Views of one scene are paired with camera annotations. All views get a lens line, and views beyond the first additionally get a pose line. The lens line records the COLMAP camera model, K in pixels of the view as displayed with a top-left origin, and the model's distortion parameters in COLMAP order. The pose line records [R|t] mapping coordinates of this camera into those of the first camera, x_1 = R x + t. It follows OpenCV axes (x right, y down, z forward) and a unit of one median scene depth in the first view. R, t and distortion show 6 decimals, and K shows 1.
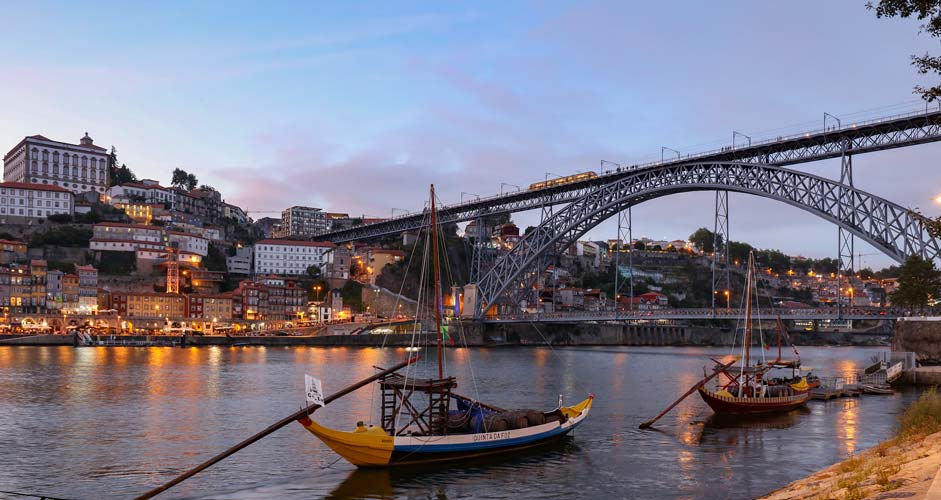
lens RADIAL K [[922.7, 0, 470.5], [0, 922.7, 250.0], [0, 0, 1]] dist [0.003552, 0.004641]
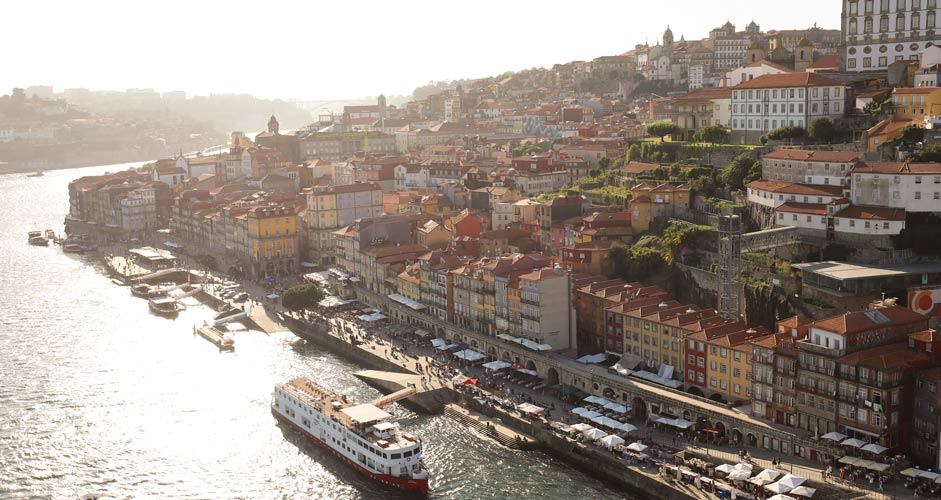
lens RADIAL K [[922.7, 0, 470.5], [0, 922.7, 250.0], [0, 0, 1]] dist [0.003552, 0.004641]
pose [[-0.115726, 0.162705, -0.979865, 0.183179], [0.159537, 0.976730, 0.143343, -0.080113], [0.980385, -0.139736, -0.138990, 0.879088]]
